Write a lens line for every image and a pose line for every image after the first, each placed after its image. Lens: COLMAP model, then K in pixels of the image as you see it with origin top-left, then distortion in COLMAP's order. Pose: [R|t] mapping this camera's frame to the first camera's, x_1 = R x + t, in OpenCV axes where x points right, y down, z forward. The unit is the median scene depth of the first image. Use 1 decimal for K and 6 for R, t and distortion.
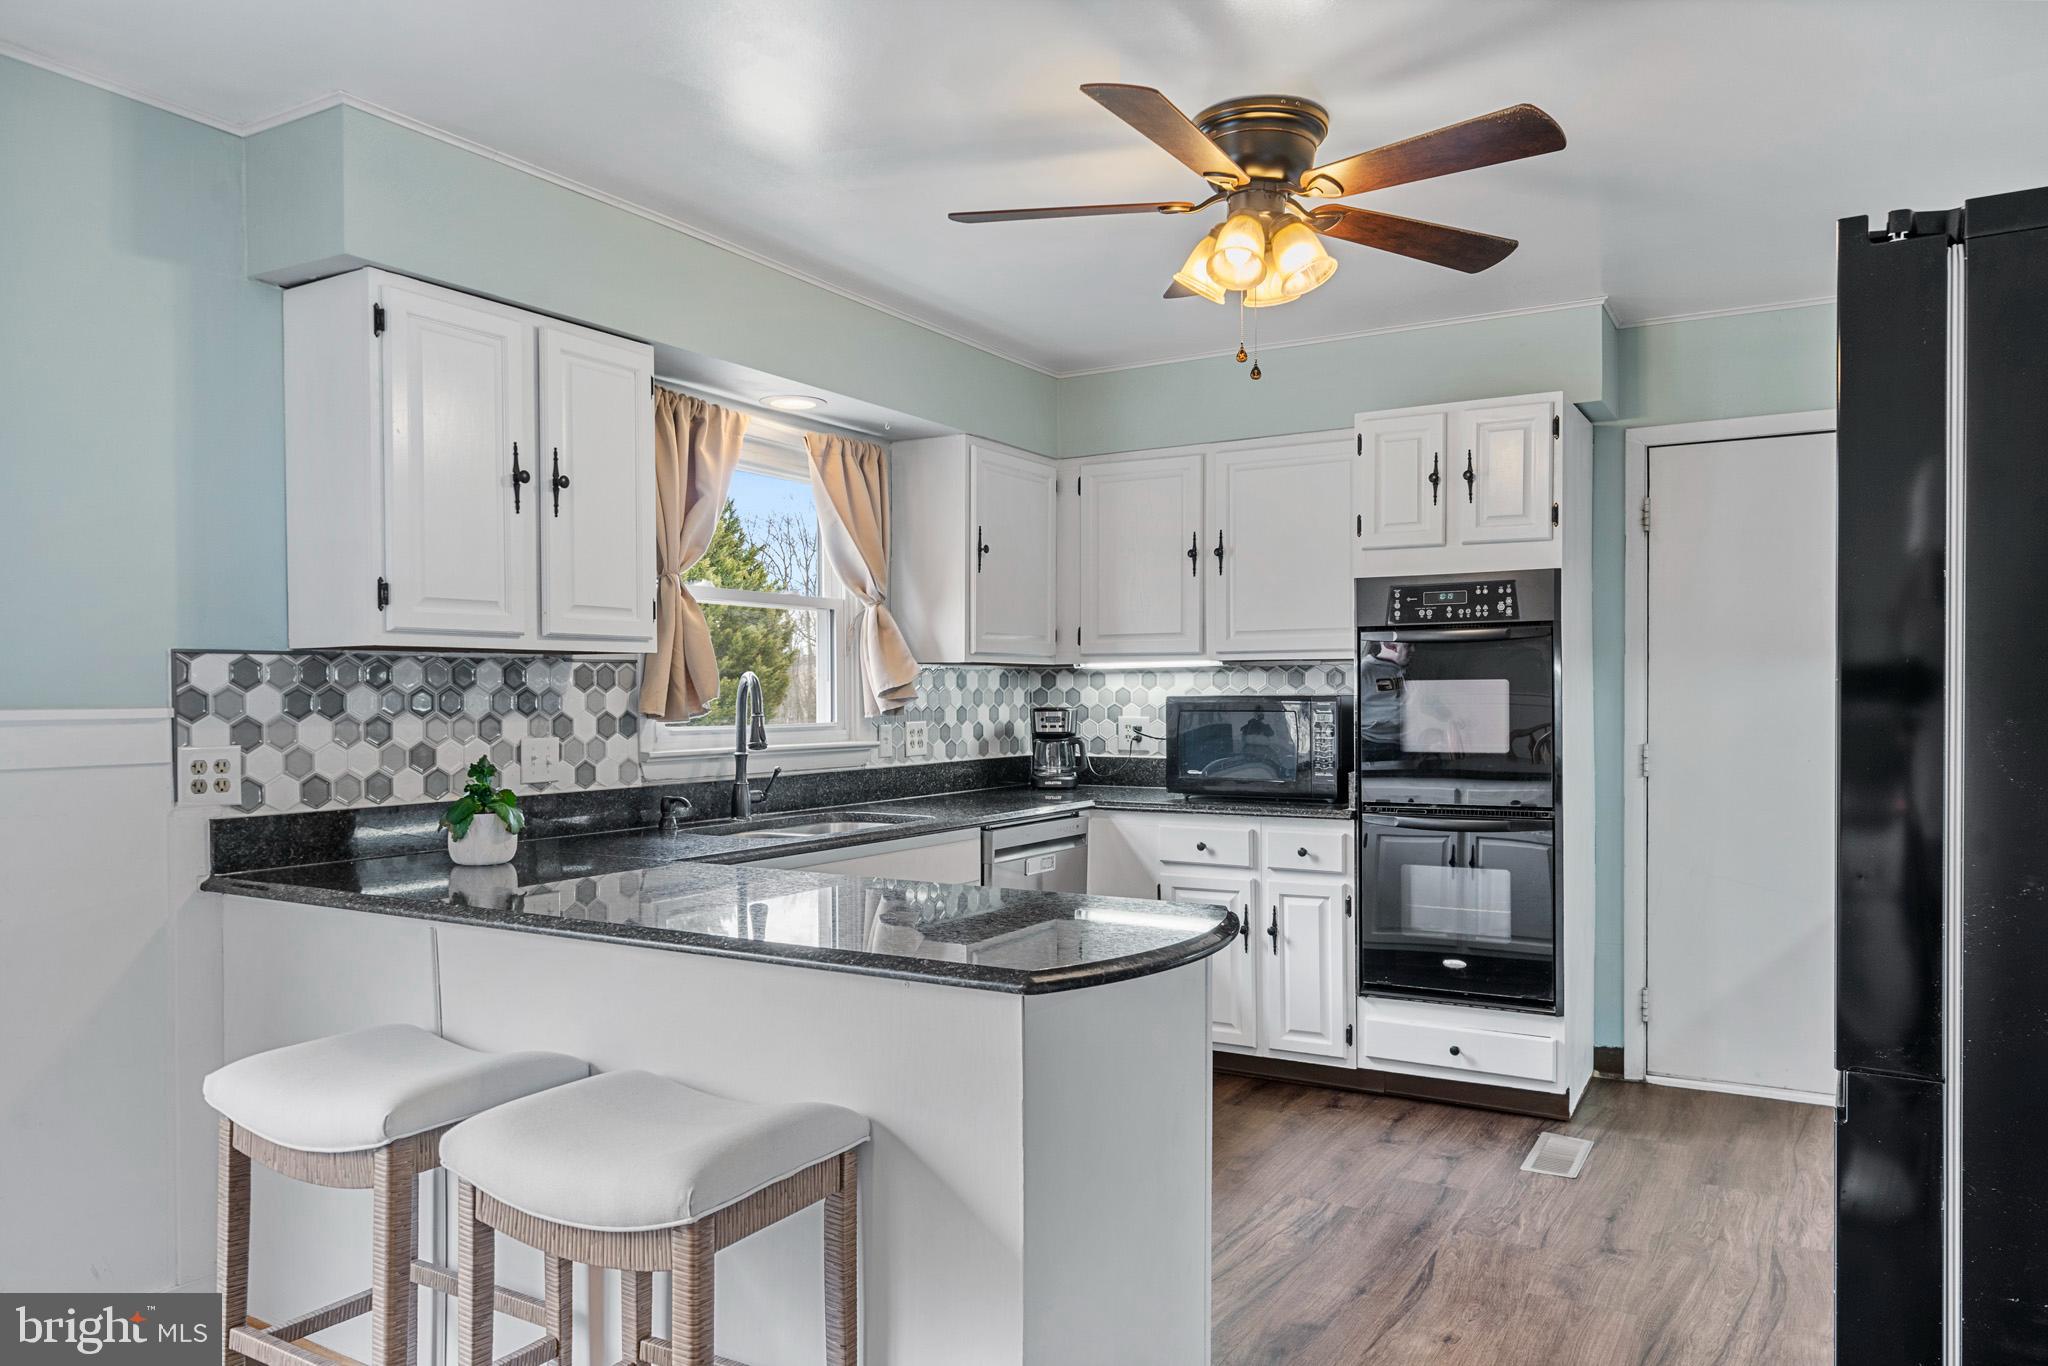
lens RADIAL K [[1367.2, 0, 1033.4], [0, 1367.2, 714.8], [0, 0, 1]] dist [0.002534, 0.000022]
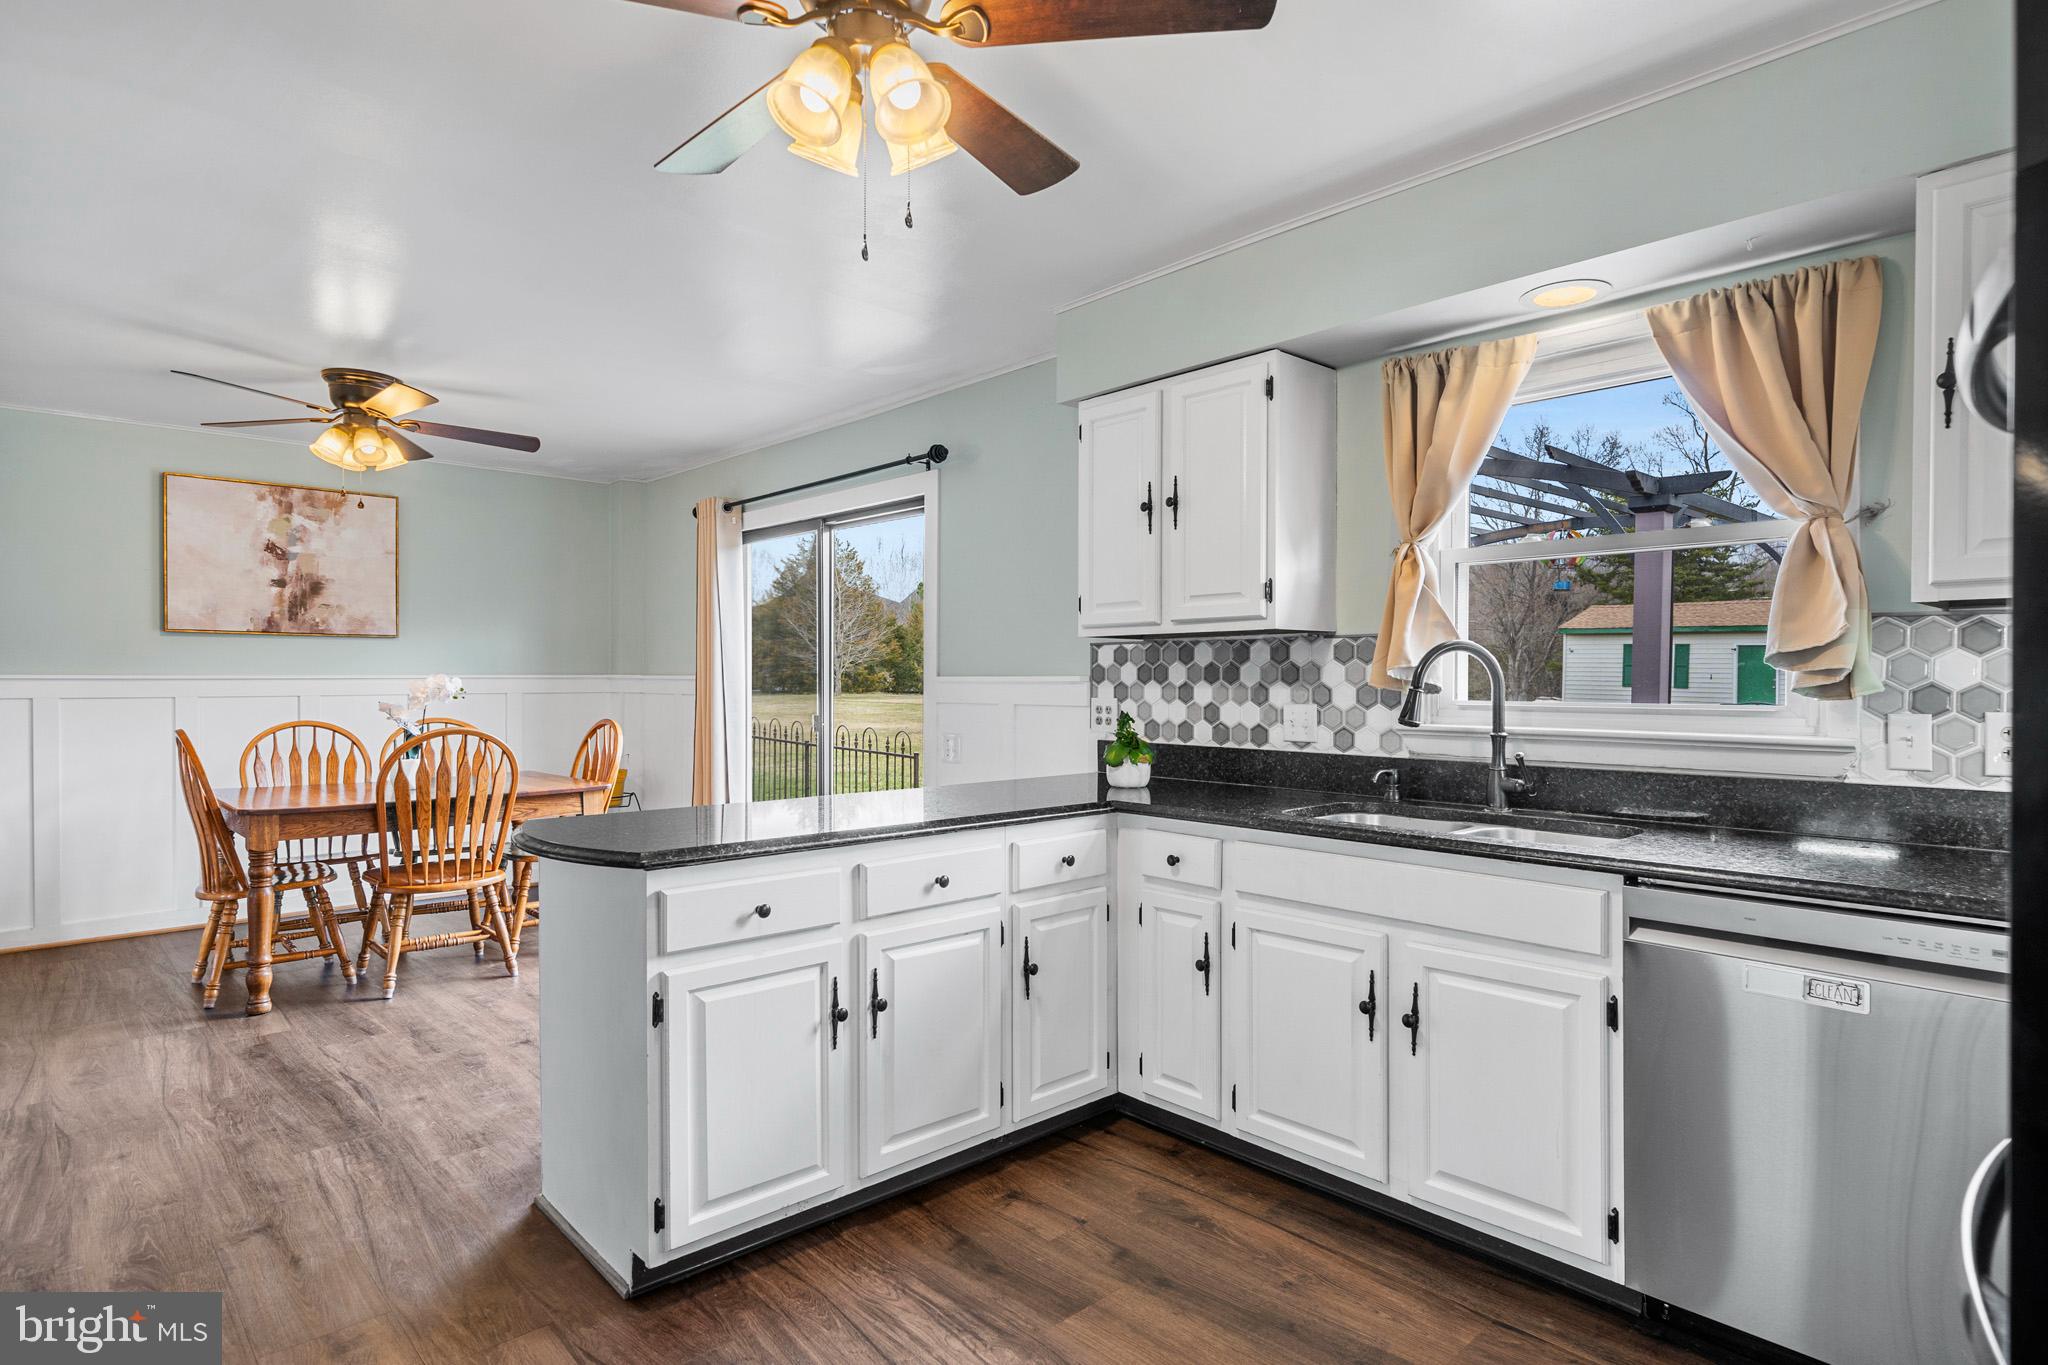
lens RADIAL K [[1089.2, 0, 1024.0], [0, 1089.2, 682.5], [0, 0, 1]] dist [0.019711, -0.000148]
pose [[-0.288584, 0.017048, -0.957303, 0.565847], [-0.005414, 0.999796, 0.019437, -0.017481], [0.957439, 0.010792, -0.288433, 0.967261]]
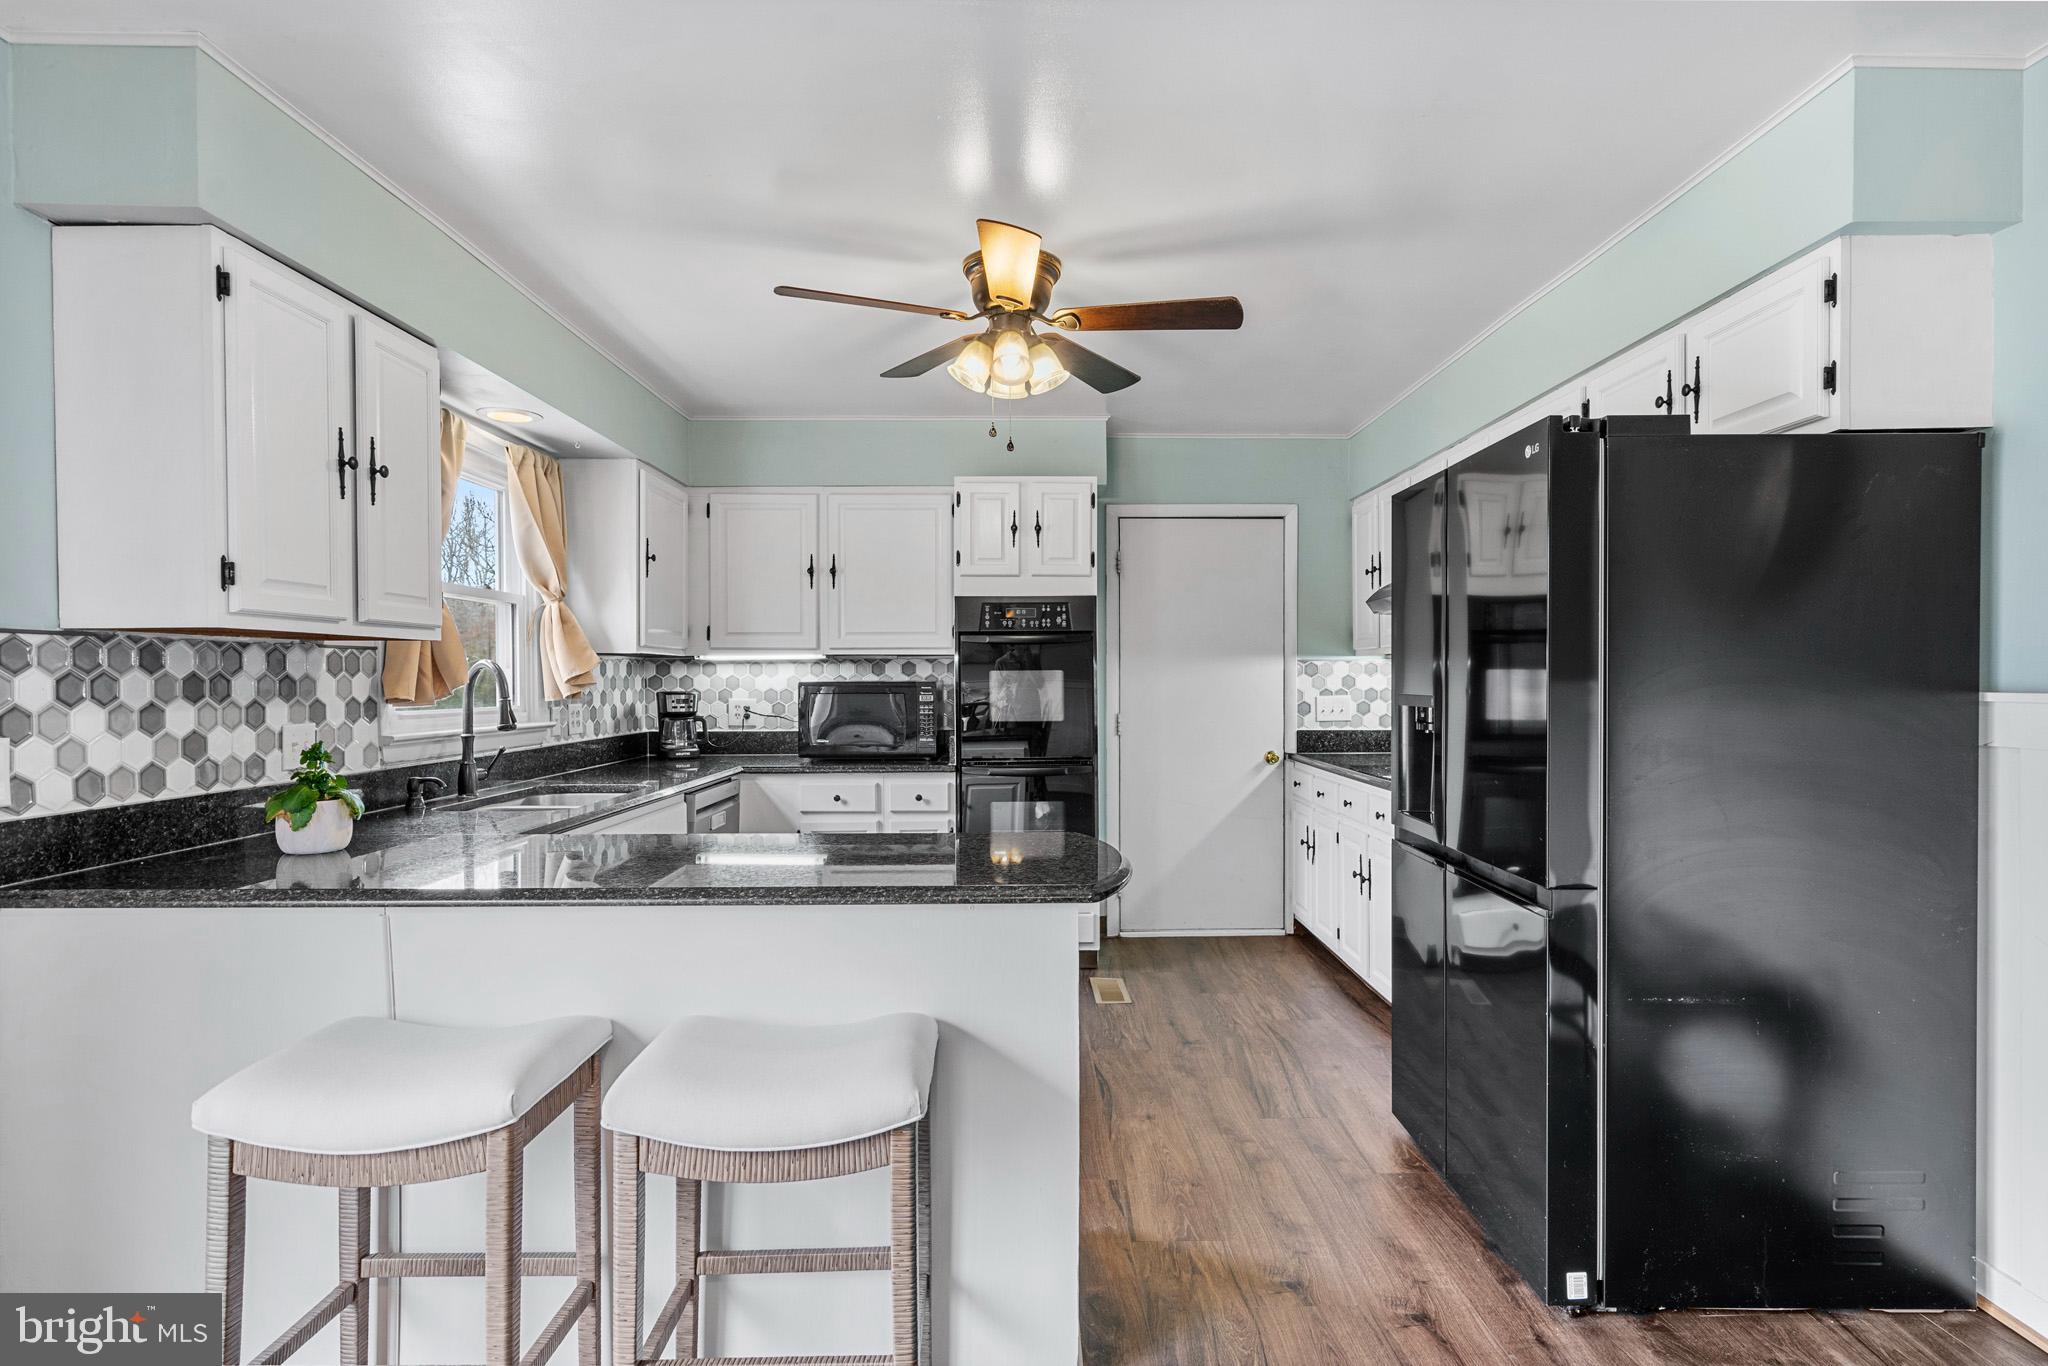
lens RADIAL K [[1044.8, 0, 1028.1], [0, 1044.8, 689.9], [0, 0, 1]] dist [0.000597, -0.000168]
pose [[0.856015, -0.004175, 0.516934, -0.277892], [0.007728, 0.999959, -0.004722, -0.000062], [-0.516893, 0.008038, 0.856012, 0.071387]]
